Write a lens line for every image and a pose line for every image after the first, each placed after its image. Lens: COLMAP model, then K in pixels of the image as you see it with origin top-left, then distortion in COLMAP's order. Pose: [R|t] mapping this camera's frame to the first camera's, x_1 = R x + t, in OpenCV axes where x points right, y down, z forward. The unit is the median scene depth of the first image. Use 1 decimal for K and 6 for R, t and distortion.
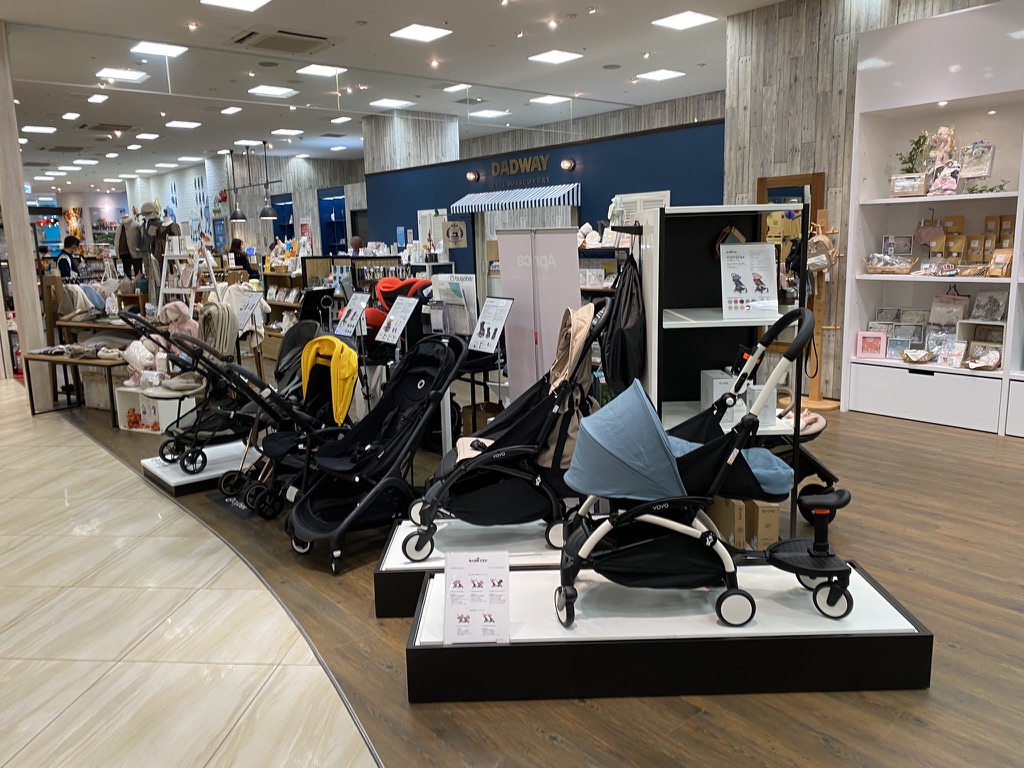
lens RADIAL K [[784.2, 0, 518.0], [0, 784.2, 375.3], [0, 0, 1]] dist [0.020314, -0.015632]
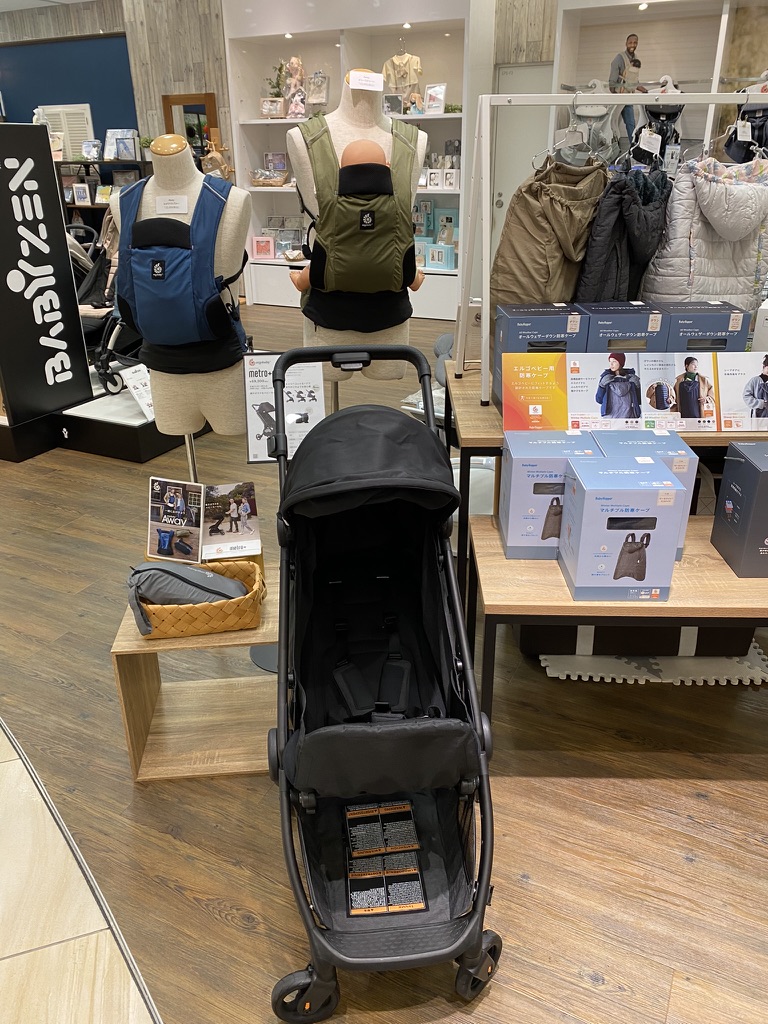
lens RADIAL K [[784.2, 0, 378.4], [0, 784.2, 511.8], [0, 0, 1]] dist [0.020314, -0.015632]
pose [[0.914687, -0.157335, 0.372281, 0.080354], [0.059670, 0.963593, 0.260631, 0.047042], [-0.399734, -0.216182, 0.890774, -0.255343]]
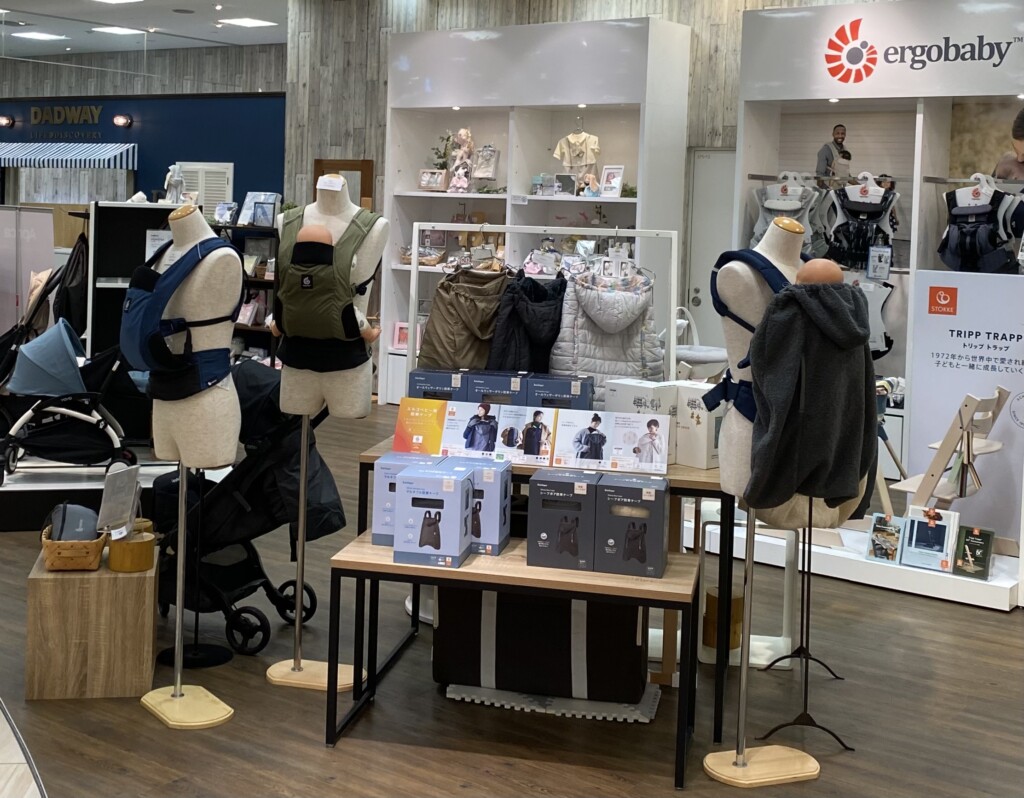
lens RADIAL K [[1405.0, 0, 467.7], [0, 1405.0, 259.6], [0, 0, 1]] dist [0.164160, 0.000000]
pose [[0.972490, 0.047508, 0.228048, 0.108496], [-0.017543, 0.991139, -0.131668, 0.091782], [-0.232282, 0.124046, 0.964706, -0.686605]]
